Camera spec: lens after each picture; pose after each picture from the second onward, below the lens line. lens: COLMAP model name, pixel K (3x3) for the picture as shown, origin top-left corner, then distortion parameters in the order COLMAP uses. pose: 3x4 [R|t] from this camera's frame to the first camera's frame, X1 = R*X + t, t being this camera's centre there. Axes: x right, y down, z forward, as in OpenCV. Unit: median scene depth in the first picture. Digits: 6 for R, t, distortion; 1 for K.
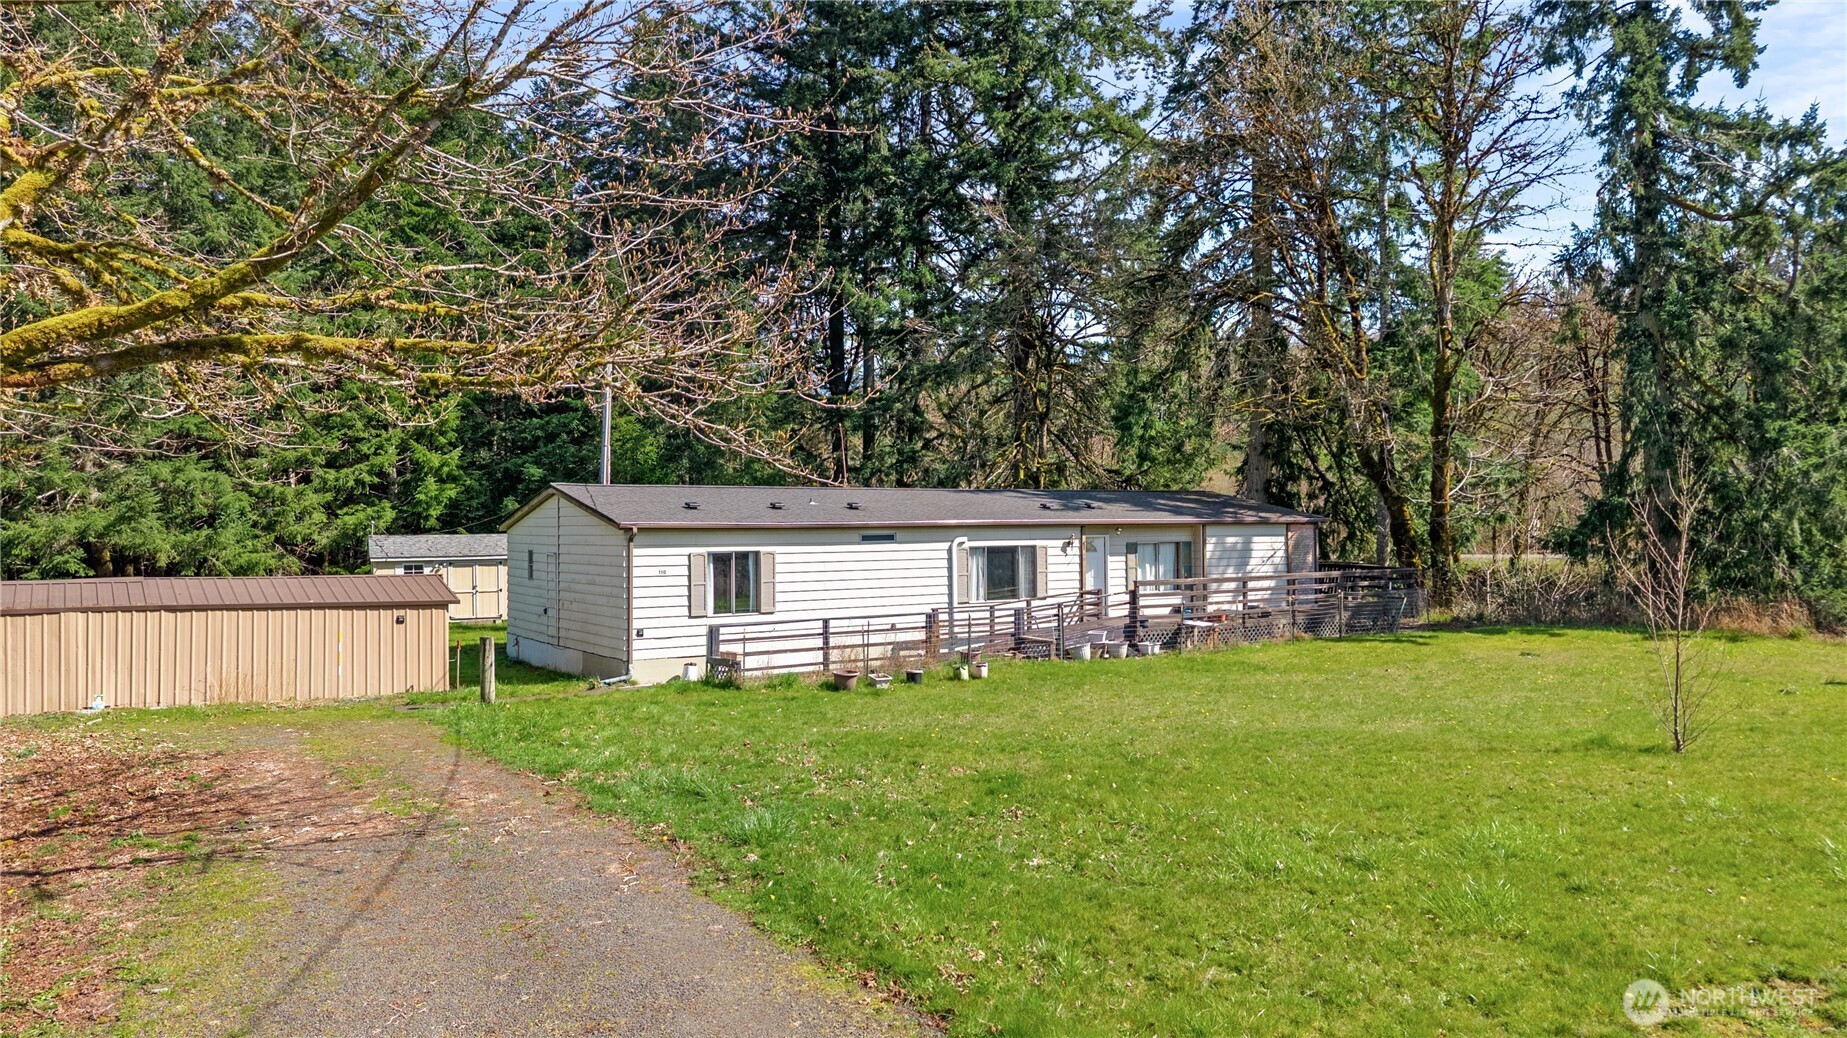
lens RADIAL K [[1280.5, 0, 923.5], [0, 1280.5, 519.0], [0, 0, 1]] dist [0.035179, -0.003714]
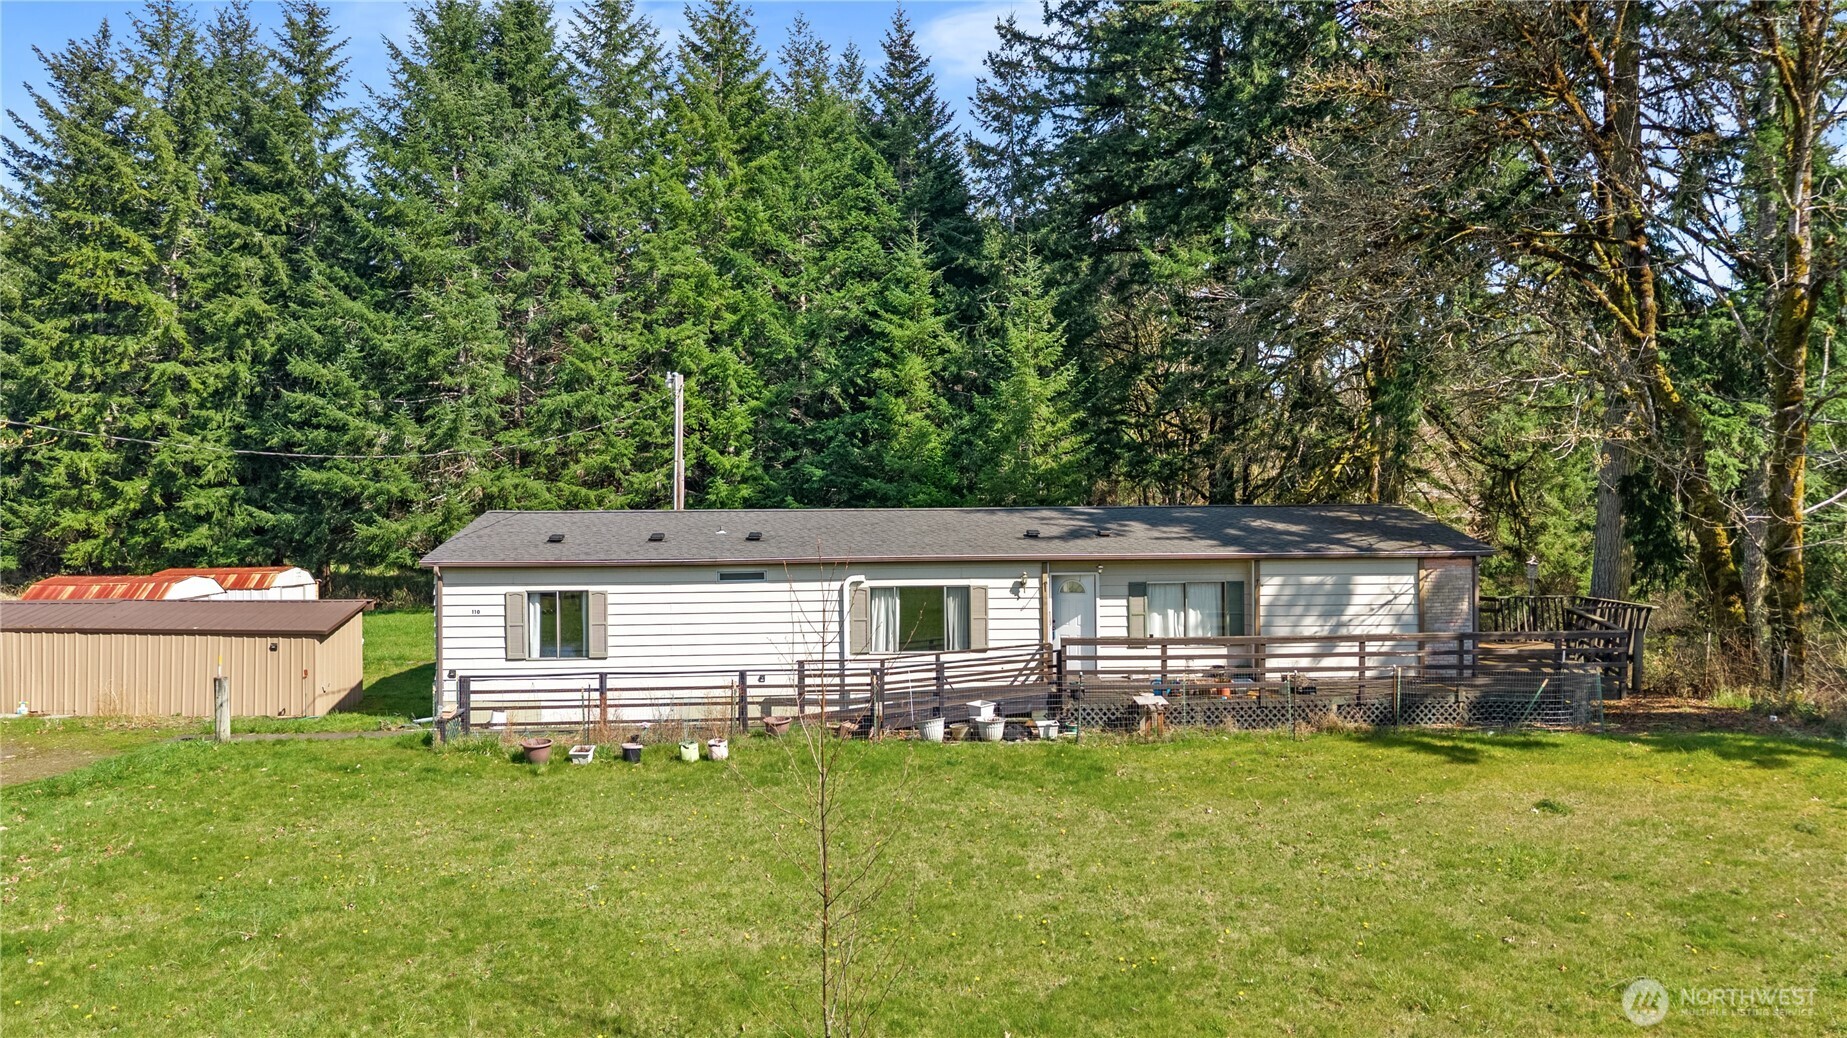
lens RADIAL K [[1280.5, 0, 923.5], [0, 1280.5, 519.0], [0, 0, 1]] dist [0.035179, -0.003714]
pose [[0.857620, 0.013469, -0.514107, 0.489886], [0.003014, 0.999508, 0.031213, -0.048208], [0.514275, -0.028318, 0.857158, 0.297049]]
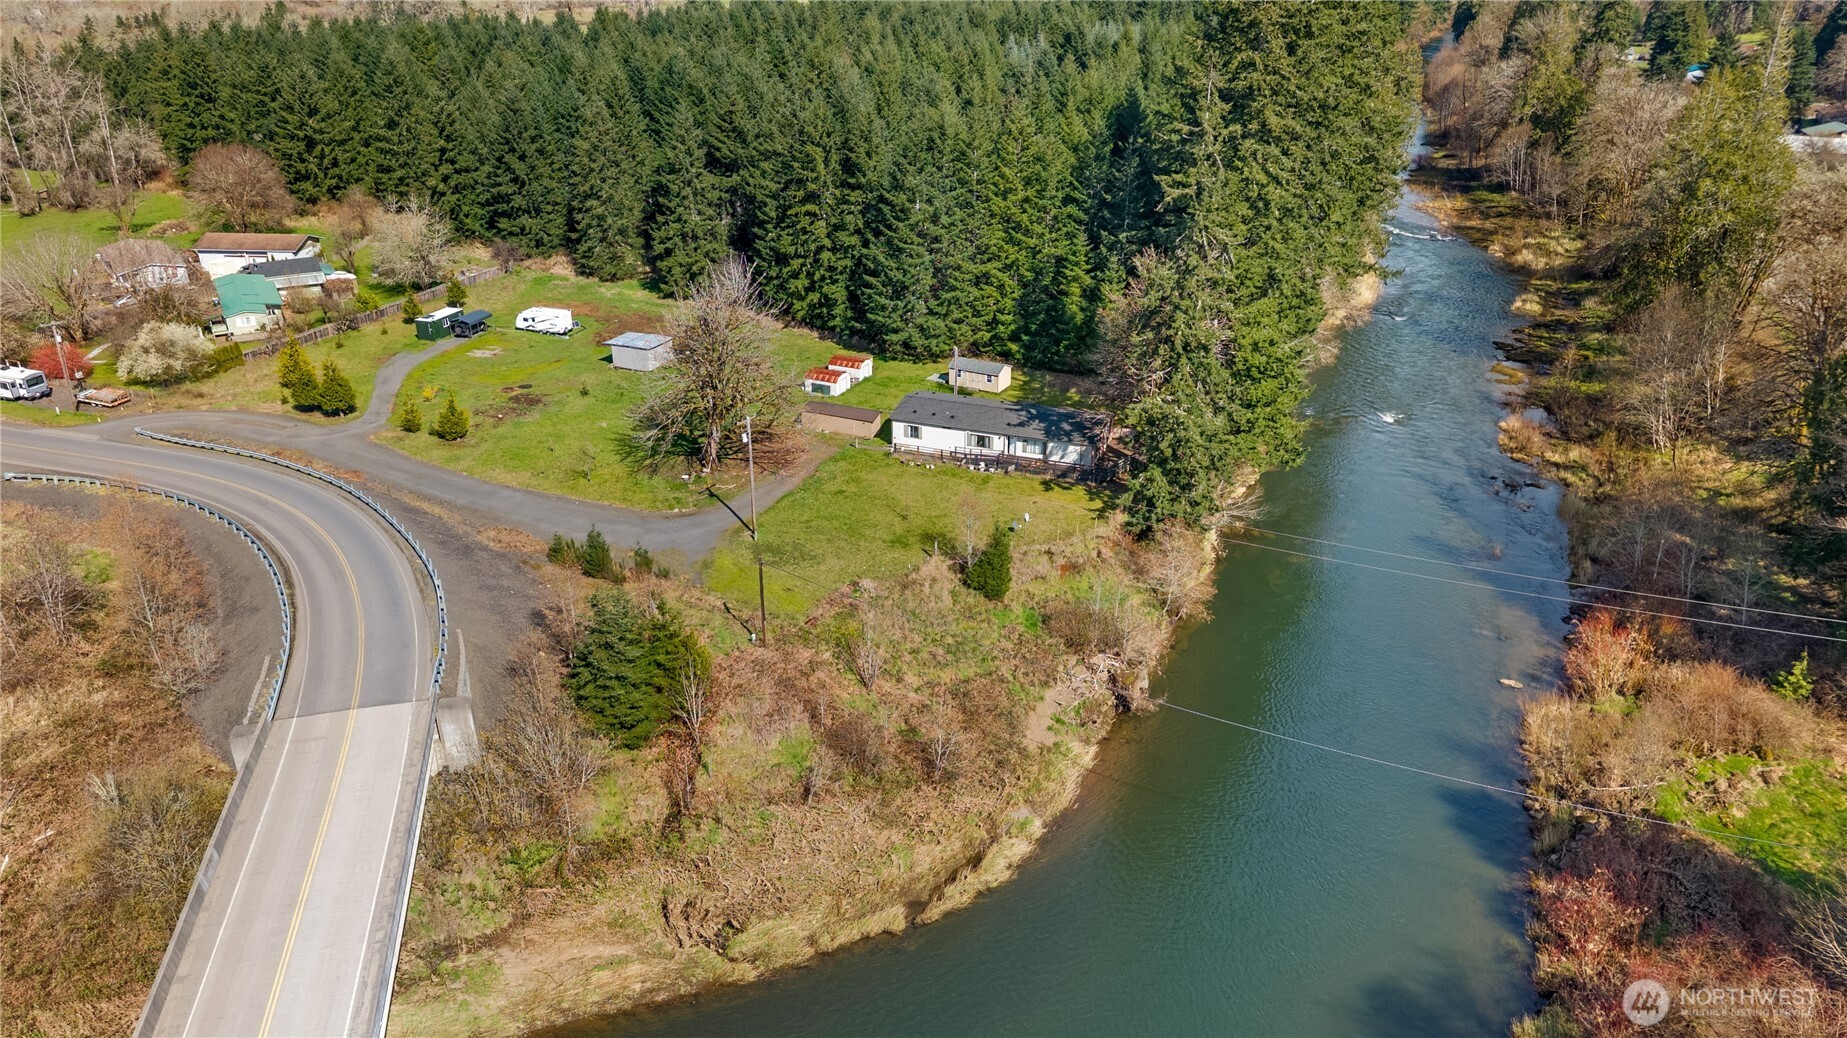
lens RADIAL K [[1280.5, 0, 923.5], [0, 1280.5, 519.0], [0, 0, 1]] dist [0.035179, -0.003714]
pose [[0.584061, 0.345935, -0.734303, 3.042010], [0.002517, 0.903862, 0.427817, -1.483217], [0.811706, -0.251720, 0.527040, -1.358917]]
